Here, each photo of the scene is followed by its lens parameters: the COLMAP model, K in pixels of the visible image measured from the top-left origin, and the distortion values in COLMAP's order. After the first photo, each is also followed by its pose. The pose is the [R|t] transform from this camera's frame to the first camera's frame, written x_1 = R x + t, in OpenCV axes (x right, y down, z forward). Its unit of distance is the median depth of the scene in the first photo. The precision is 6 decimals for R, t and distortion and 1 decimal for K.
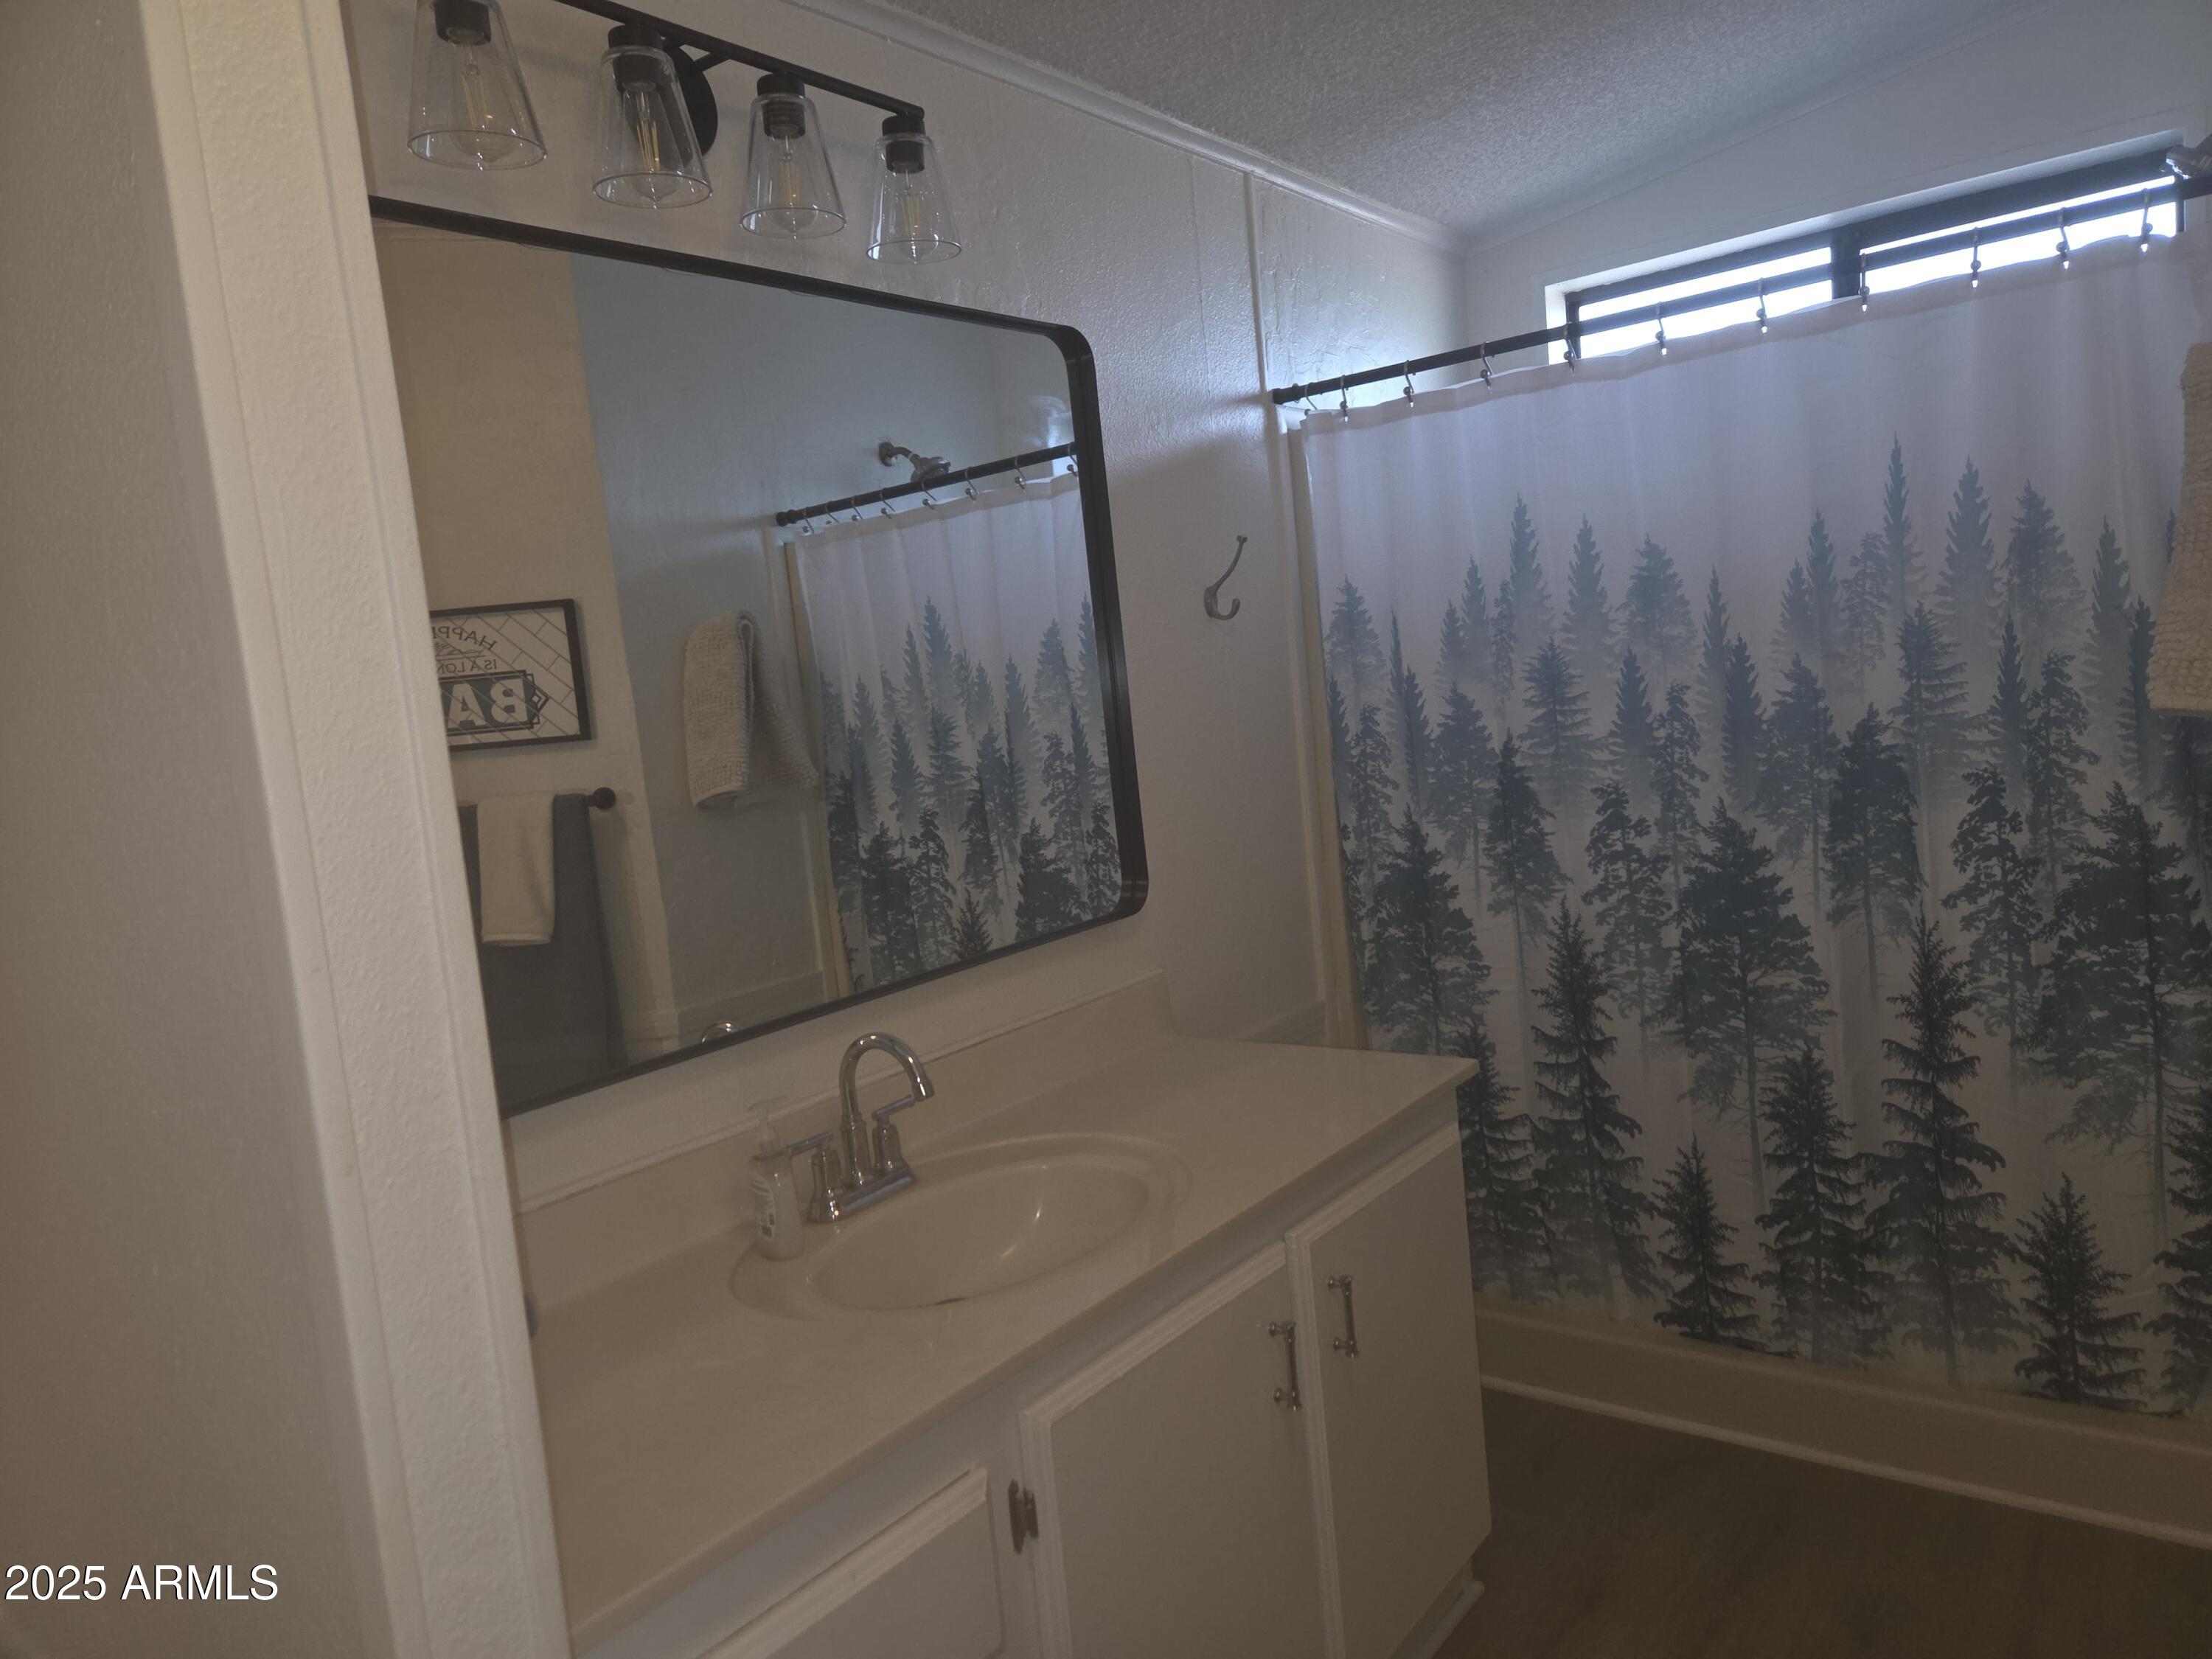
lens RADIAL K [[1481.2, 0, 1117.0], [0, 1481.2, 830.9], [0, 0, 1]] dist [0.023791, -0.012339]
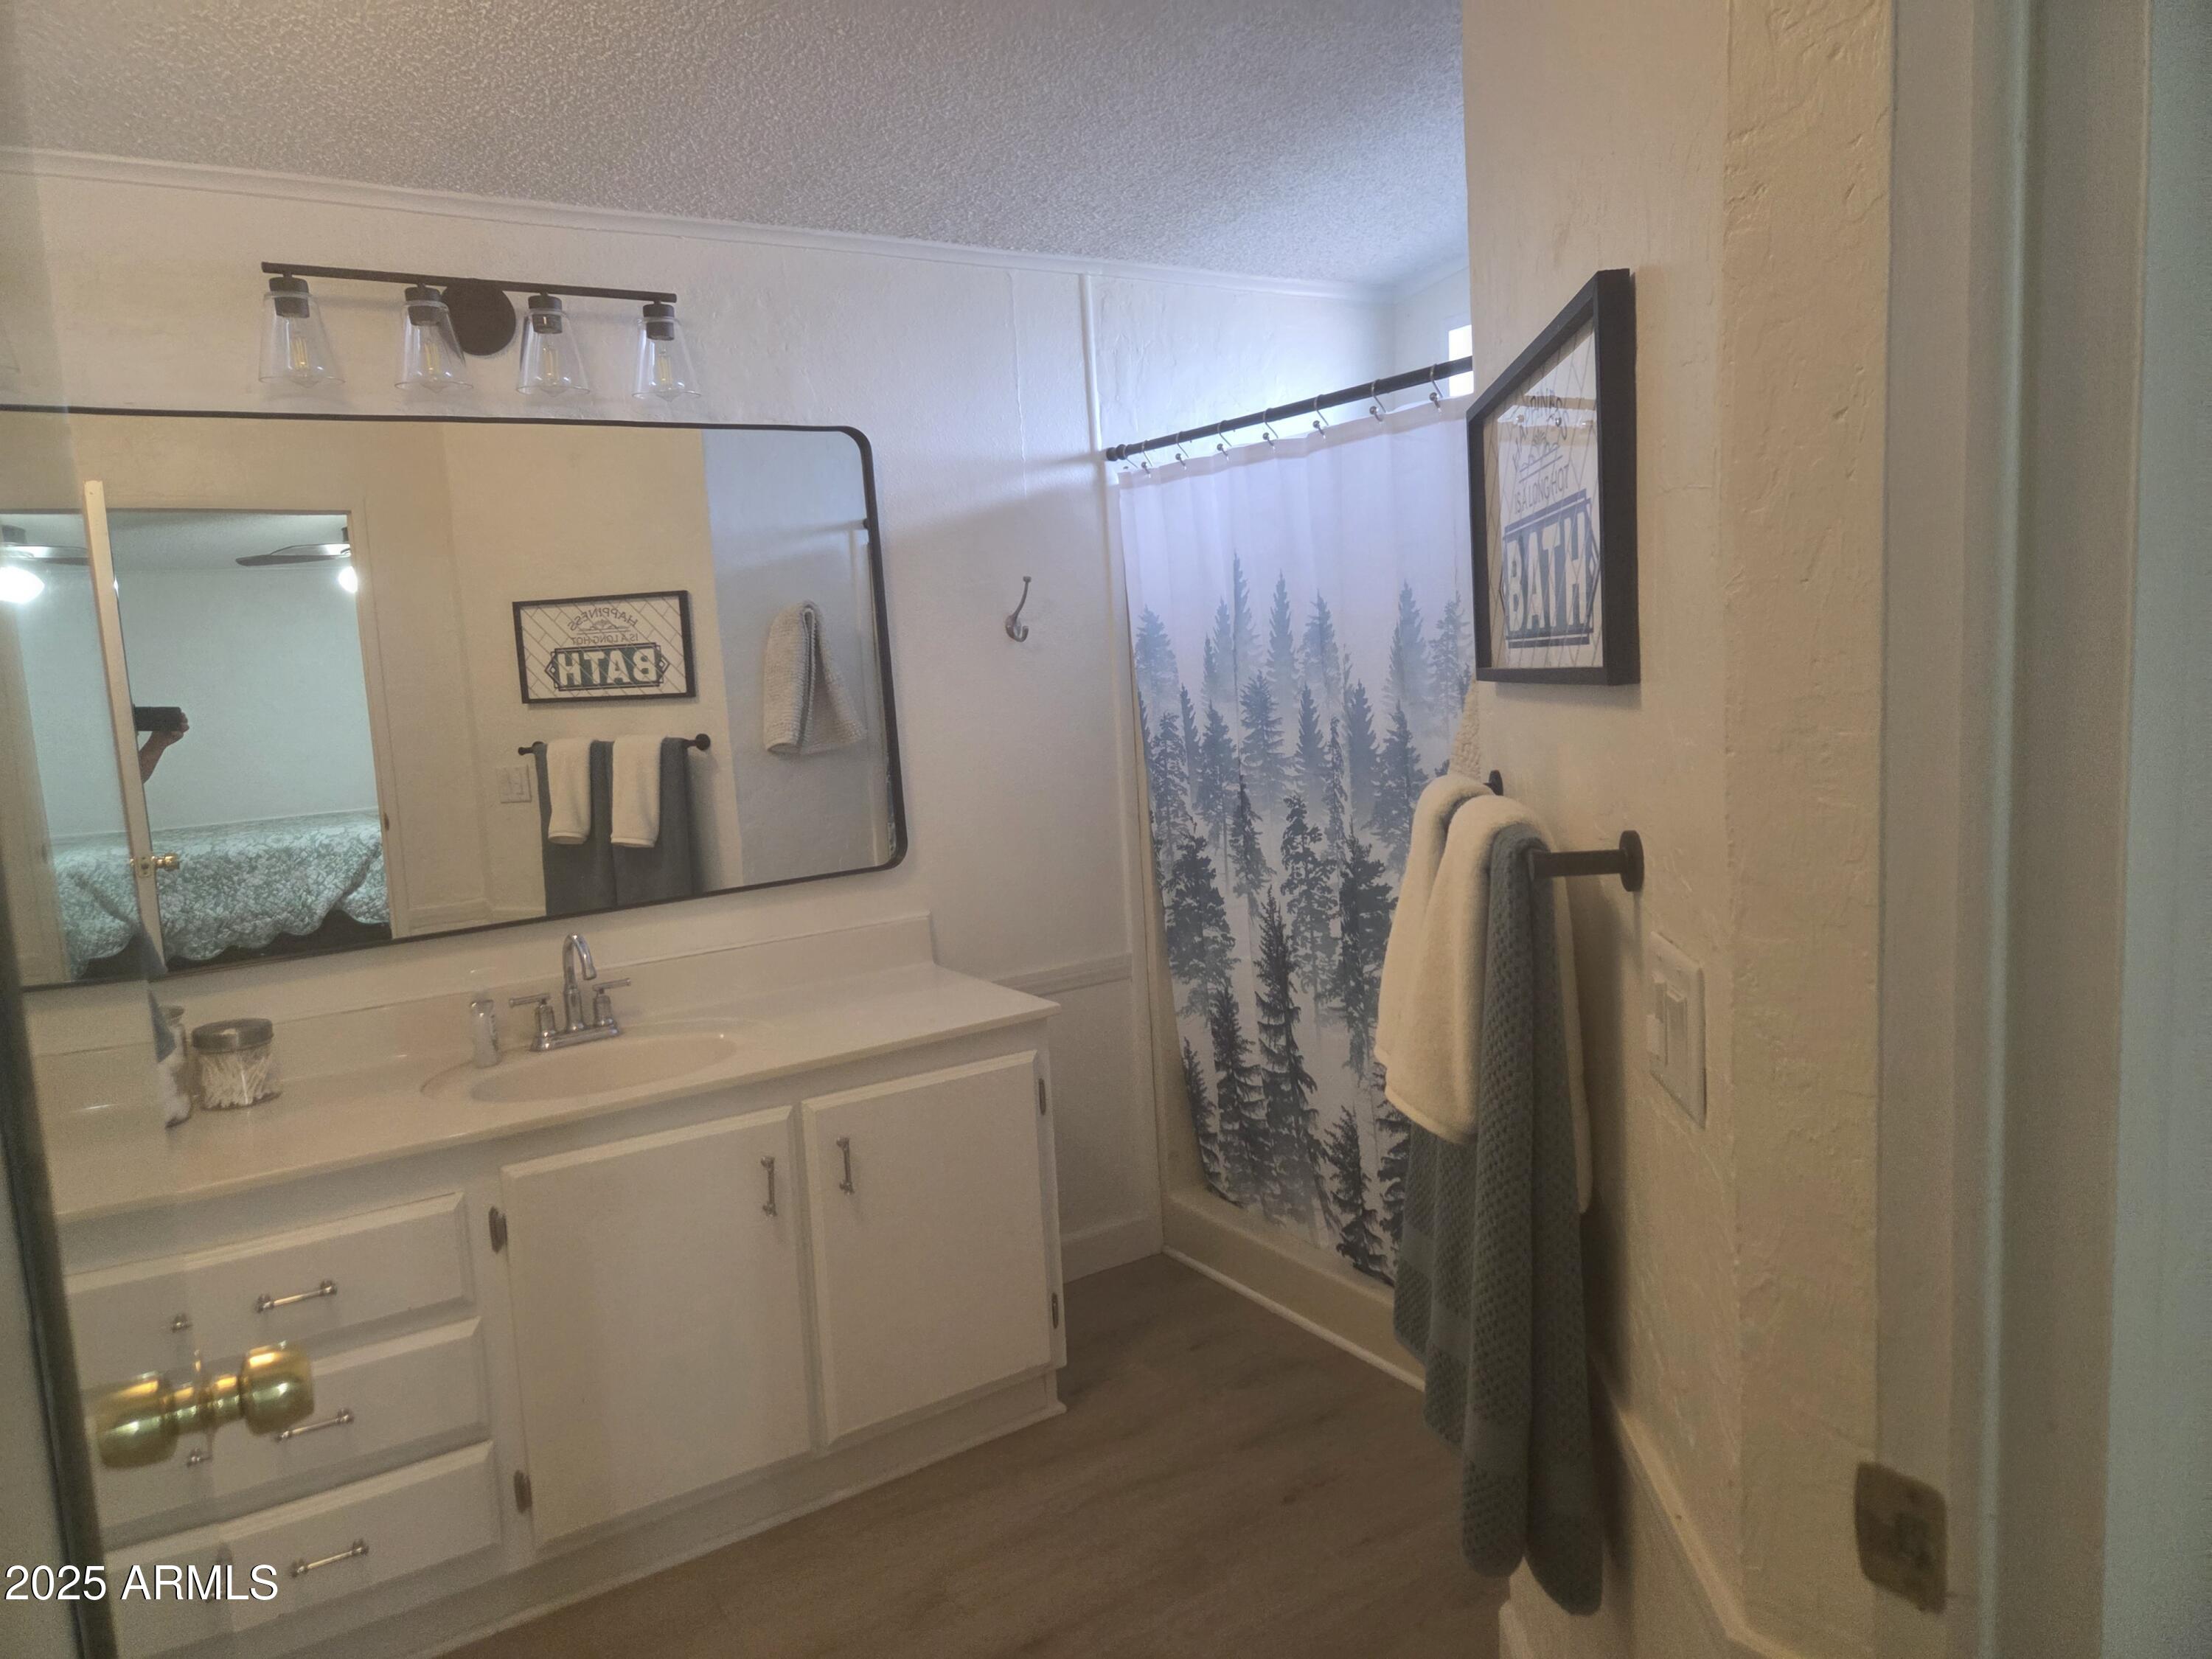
lens RADIAL K [[1481.2, 0, 1087.3], [0, 1481.2, 829.9], [0, 0, 1]] dist [0.023791, -0.012339]
pose [[0.939990, 0.082785, -0.331006, 0.541908], [-0.065134, 0.995816, 0.064086, -0.066298], [0.334927, -0.038680, 0.941450, -0.165065]]
